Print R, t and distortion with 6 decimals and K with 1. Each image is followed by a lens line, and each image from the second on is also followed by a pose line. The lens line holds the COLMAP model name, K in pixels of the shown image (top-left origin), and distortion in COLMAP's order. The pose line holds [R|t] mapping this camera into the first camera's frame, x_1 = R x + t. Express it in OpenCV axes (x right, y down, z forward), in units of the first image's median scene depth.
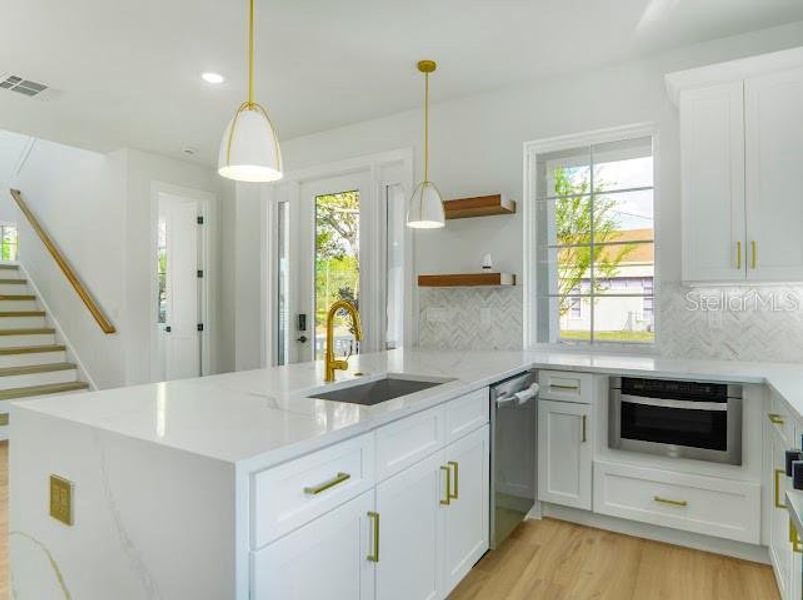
lens RADIAL K [[484.0, 0, 403.2], [0, 484.0, 301.2], [0, 0, 1]] dist [-0.024347, 0.000106]
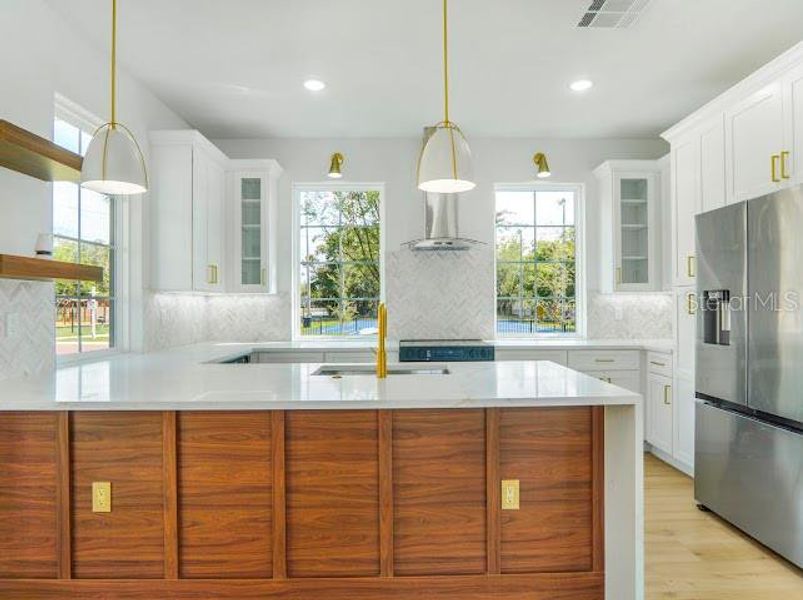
lens RADIAL K [[484.0, 0, 411.3], [0, 484.0, 301.8], [0, 0, 1]] dist [-0.024347, 0.000106]
pose [[-0.530418, 0.010143, 0.847675, -0.639709], [0.002089, 0.999941, -0.010657, 0.006297], [-0.847734, -0.003882, -0.530408, 0.889183]]
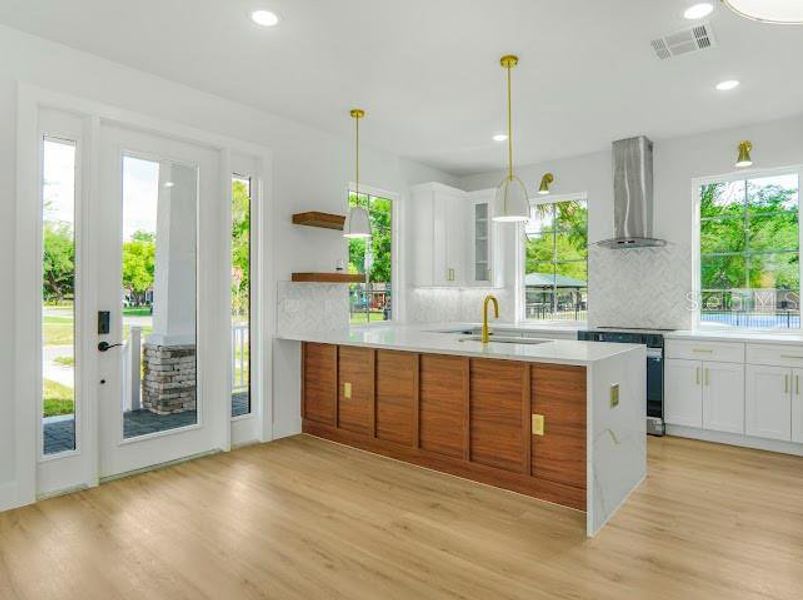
lens RADIAL K [[484.0, 0, 411.1], [0, 484.0, 290.4], [0, 0, 1]] dist [-0.024347, 0.000106]
pose [[0.144655, 0.014039, 0.989383, -1.078734], [-0.006139, 0.999893, -0.013290, 0.005250], [-0.989463, -0.004151, 0.144725, 0.593594]]
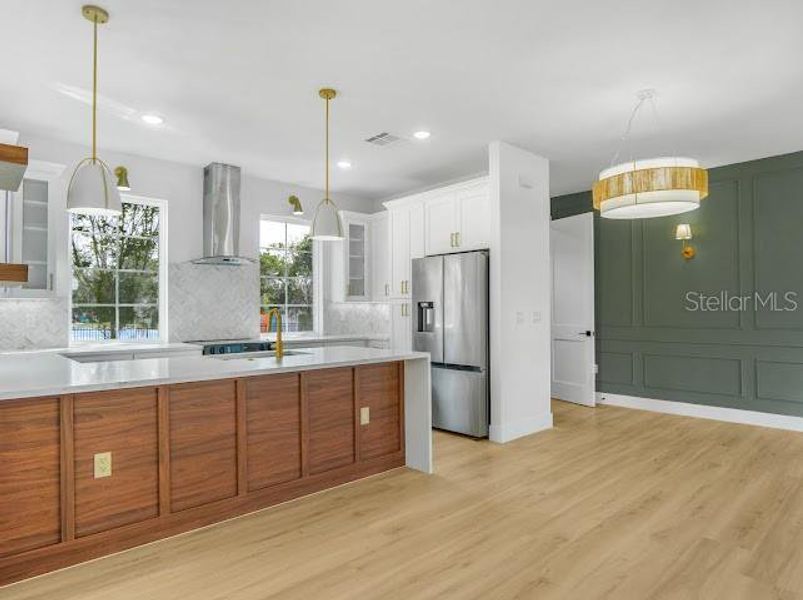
lens RADIAL K [[484.0, 0, 408.1], [0, 484.0, 301.4], [0, 0, 1]] dist [-0.024347, 0.000106]
pose [[-0.961229, 0.012731, 0.275459, -0.589765], [0.006673, 0.999715, -0.022920, 0.010583], [-0.275672, -0.020194, -0.961040, 1.432581]]
